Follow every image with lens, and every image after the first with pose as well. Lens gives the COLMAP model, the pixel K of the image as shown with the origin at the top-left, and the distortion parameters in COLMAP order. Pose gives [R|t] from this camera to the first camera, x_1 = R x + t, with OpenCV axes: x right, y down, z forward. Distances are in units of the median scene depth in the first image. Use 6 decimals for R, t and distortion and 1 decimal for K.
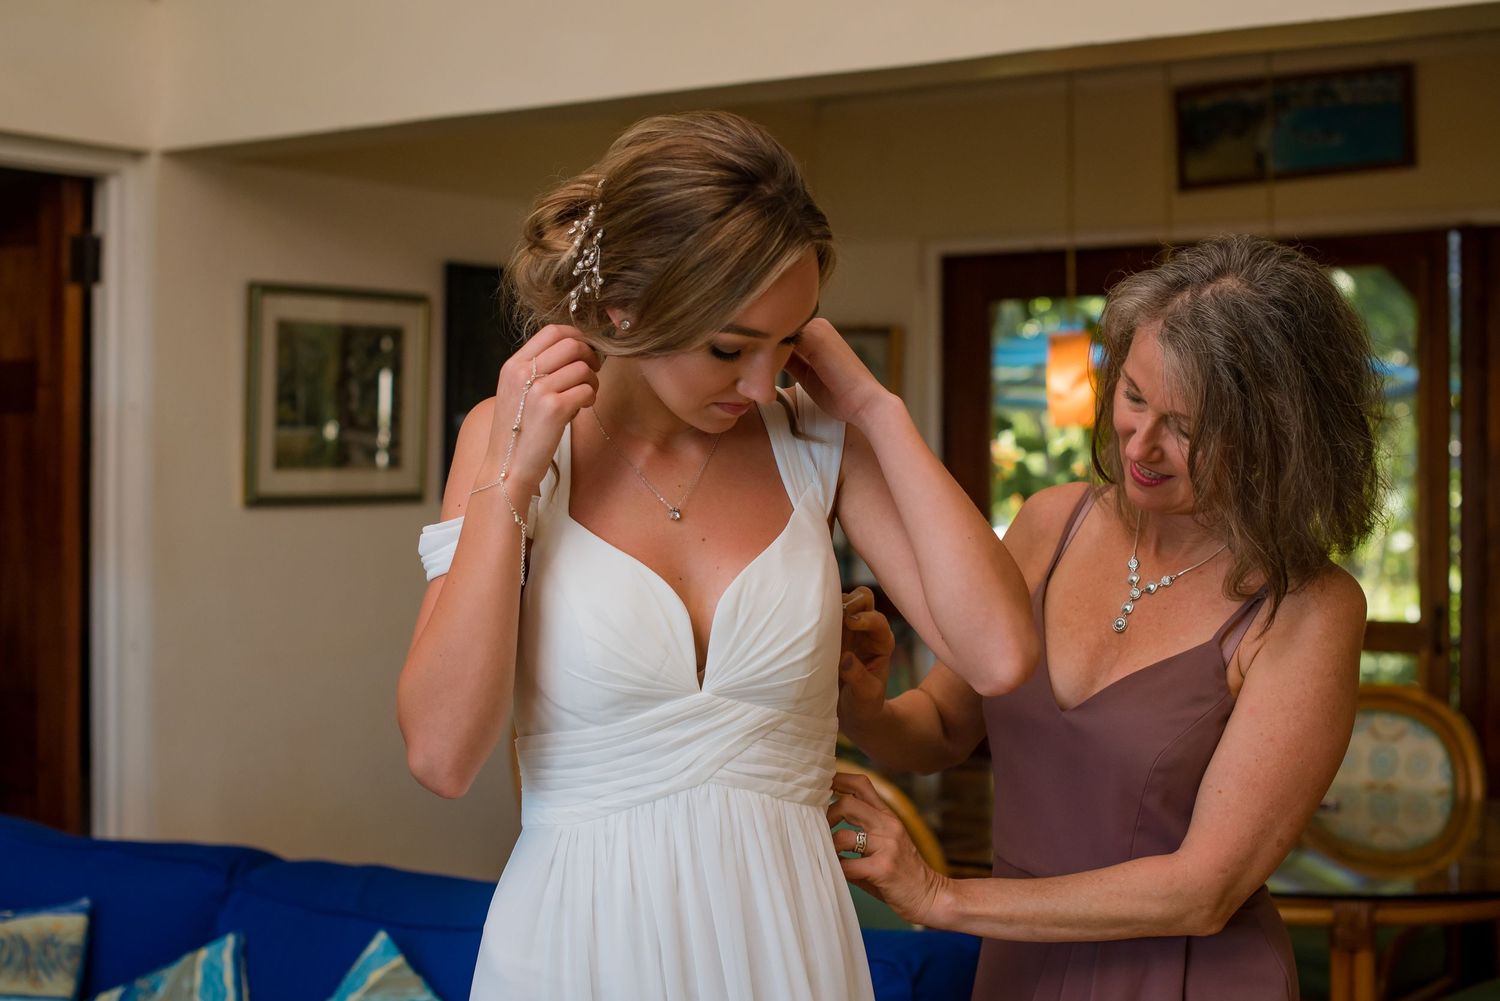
lens RADIAL K [[2097.8, 0, 725.2], [0, 2097.8, 495.1], [0, 0, 1]] dist [0.031152, -0.726079]
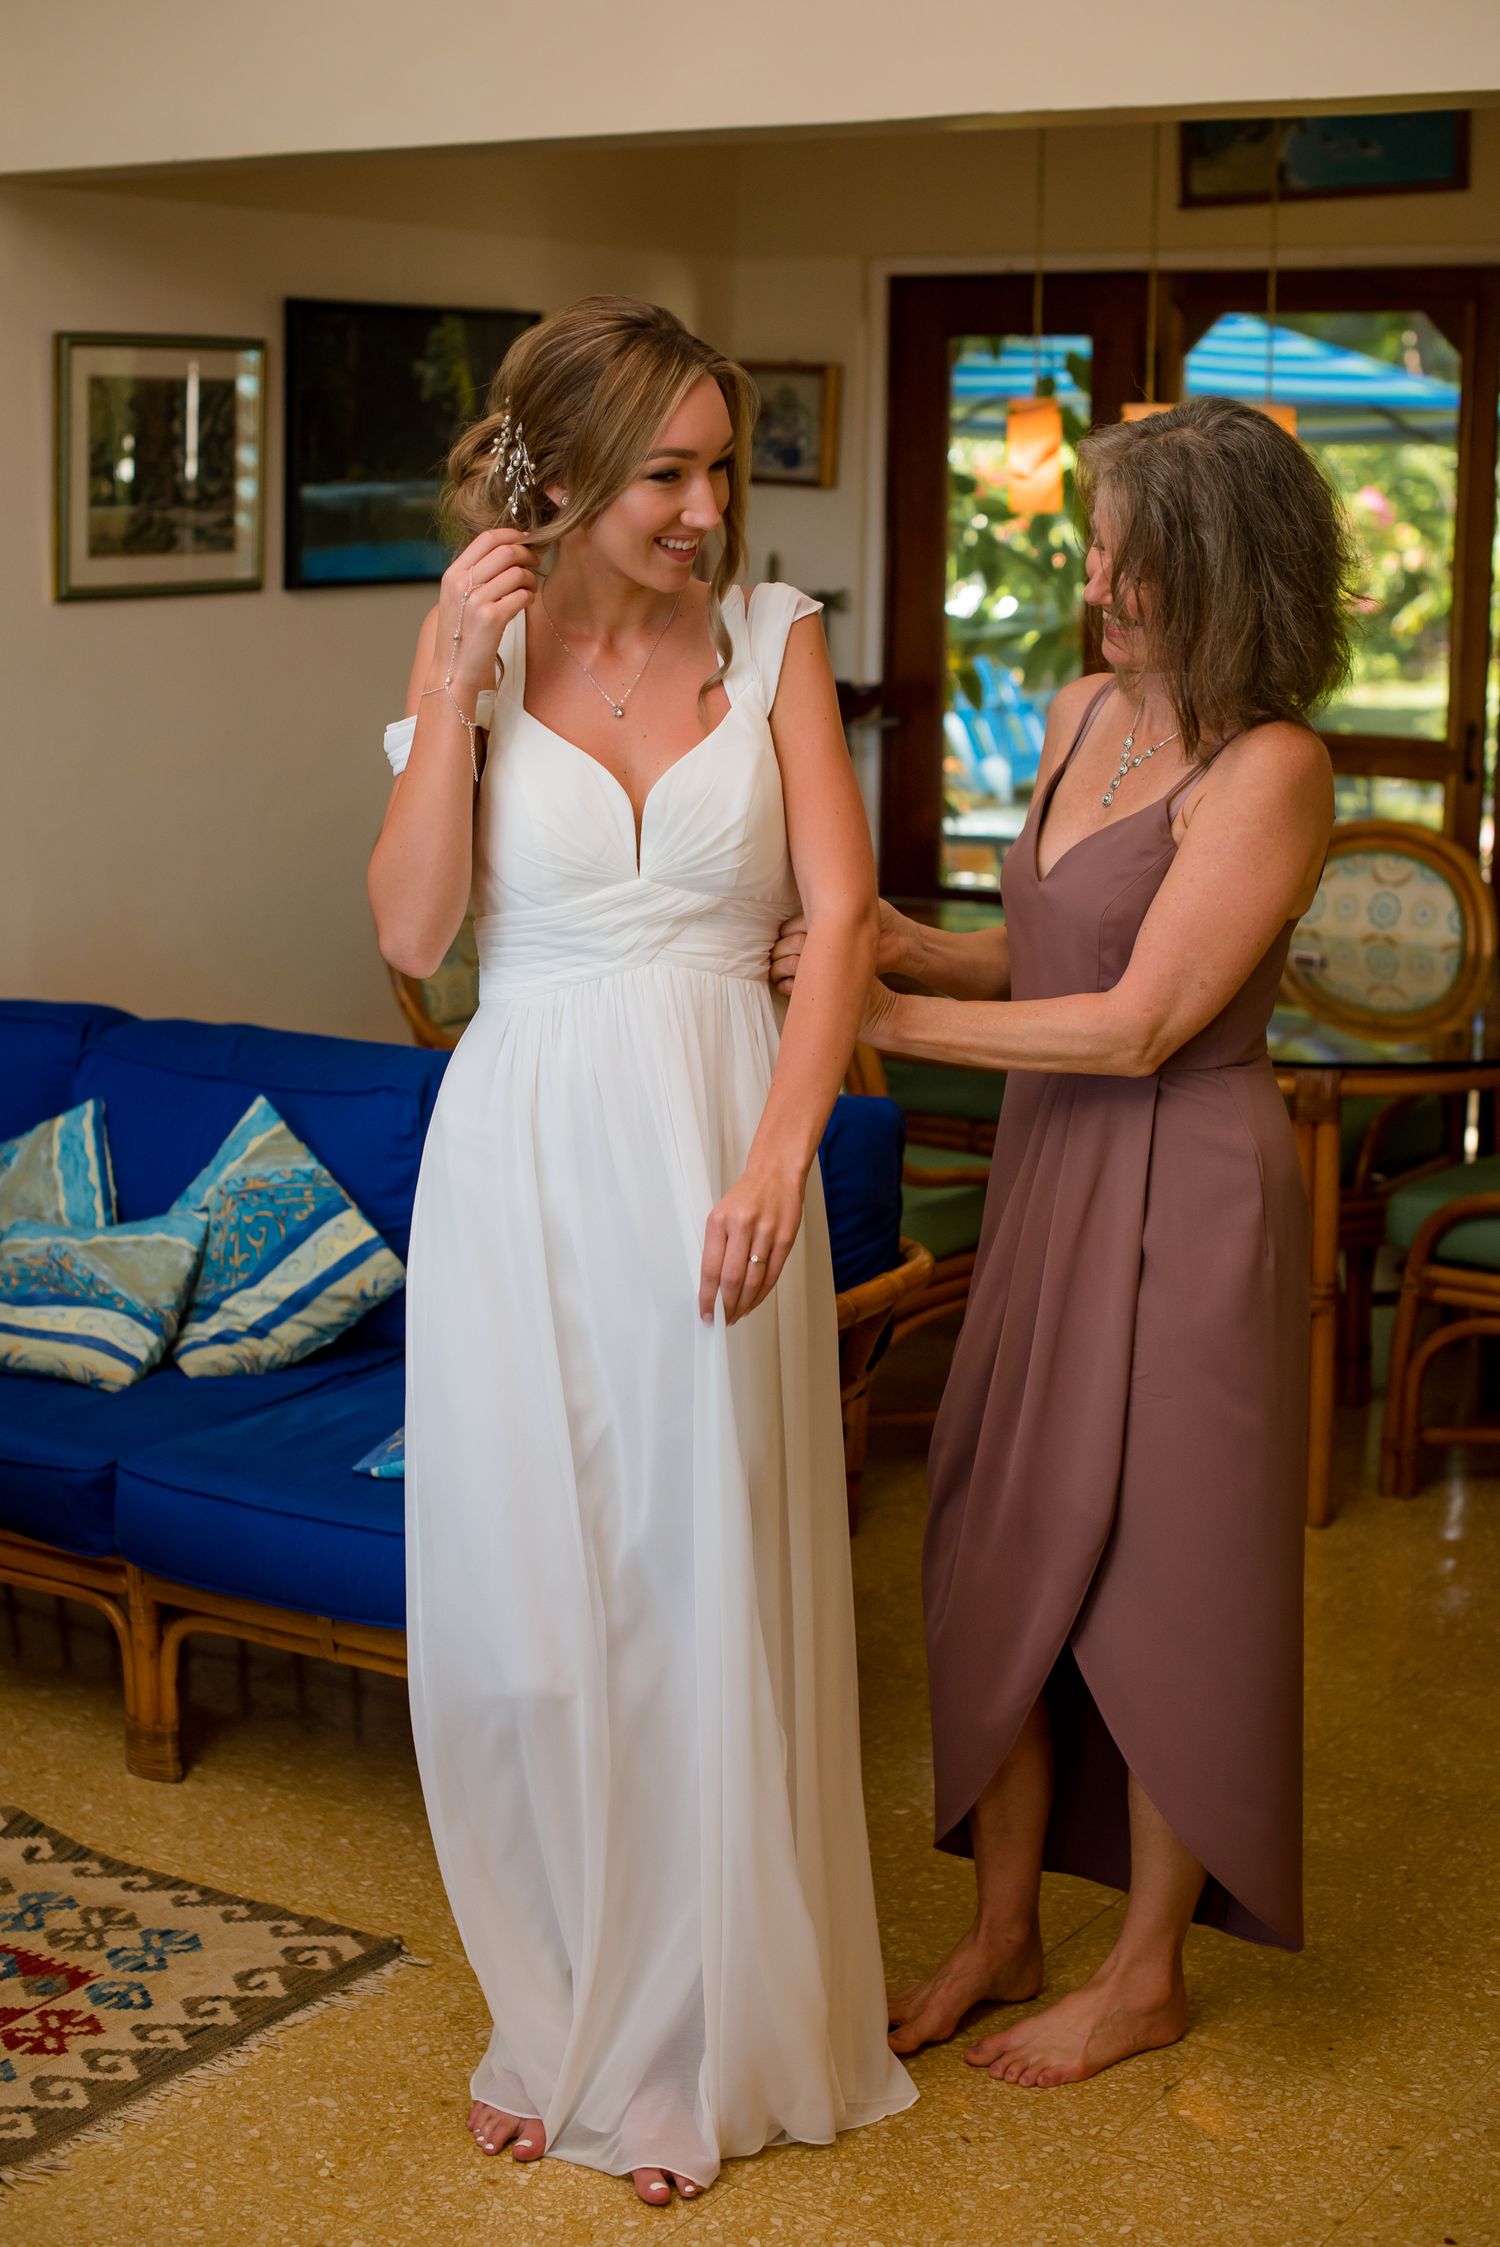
lens RADIAL K [[3259.4, 0, 750.0], [0, 3259.4, 1123.5], [0, 0, 1]] dist [-0.148644, 0.147992]
pose [[0.998428, 0.001217, 0.056028, -0.027890], [-0.012859, 0.978066, 0.207896, -0.075696], [-0.054546, -0.208290, 0.976545, -0.389438]]
